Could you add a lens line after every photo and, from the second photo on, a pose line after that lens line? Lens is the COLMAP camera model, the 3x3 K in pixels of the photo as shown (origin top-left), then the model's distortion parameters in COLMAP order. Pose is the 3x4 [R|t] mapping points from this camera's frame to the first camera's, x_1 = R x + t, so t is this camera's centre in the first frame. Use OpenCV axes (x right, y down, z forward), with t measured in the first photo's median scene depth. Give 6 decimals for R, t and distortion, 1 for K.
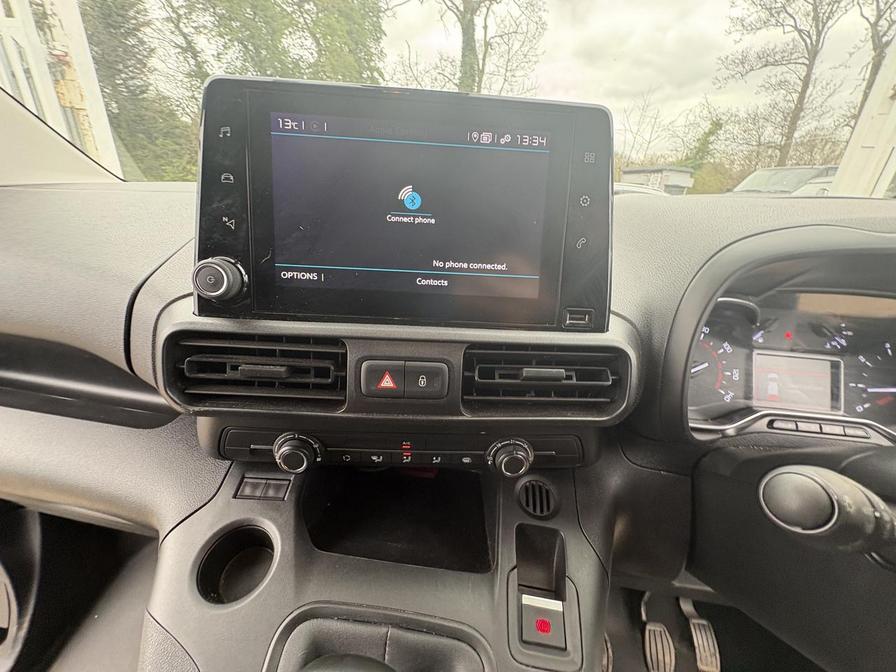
lens RADIAL K [[355.4, 0, 449.2], [0, 355.4, 335.7], [0, 0, 1]] dist [-0.000930, 0.000501]
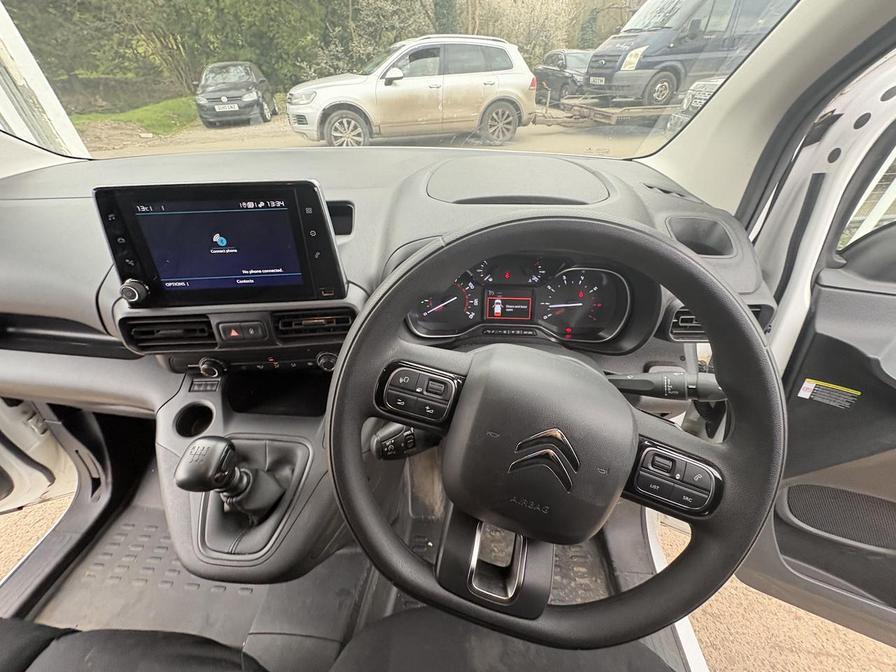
lens RADIAL K [[355.4, 0, 449.8], [0, 355.4, 333.3], [0, 0, 1]] dist [-0.000930, 0.000501]
pose [[0.997031, -0.074875, -0.017994, 1.053060], [0.076907, 0.956293, 0.282115, -0.334318], [-0.003916, -0.282661, 0.959212, -0.915303]]
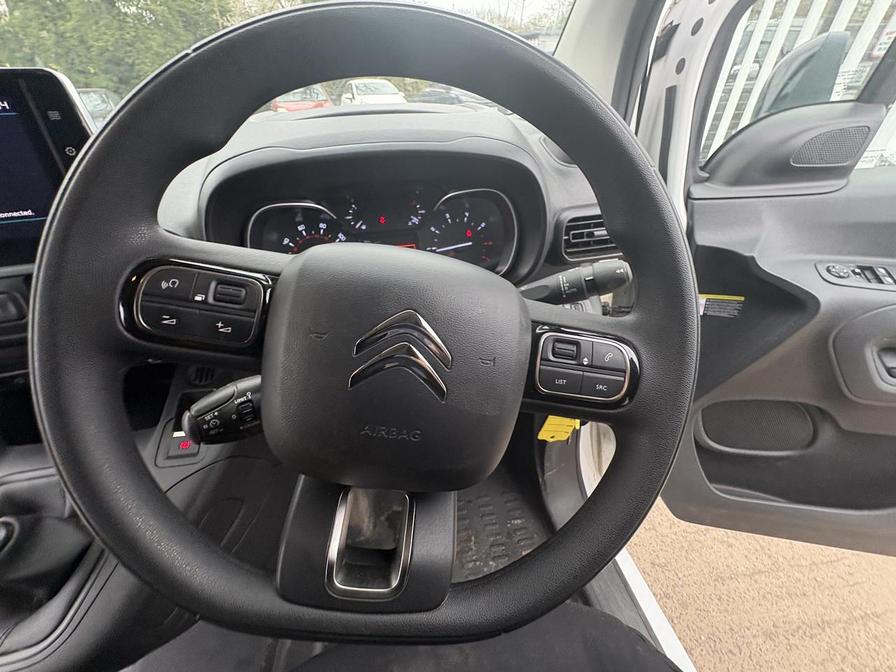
lens RADIAL K [[355.4, 0, 448.6], [0, 355.4, 334.2], [0, 0, 1]] dist [-0.000930, 0.000501]
pose [[0.958155, -0.224026, 0.178188, 1.278286], [0.174177, 0.950277, 0.258141, 0.160303], [-0.227158, -0.216302, 0.949533, -0.676486]]
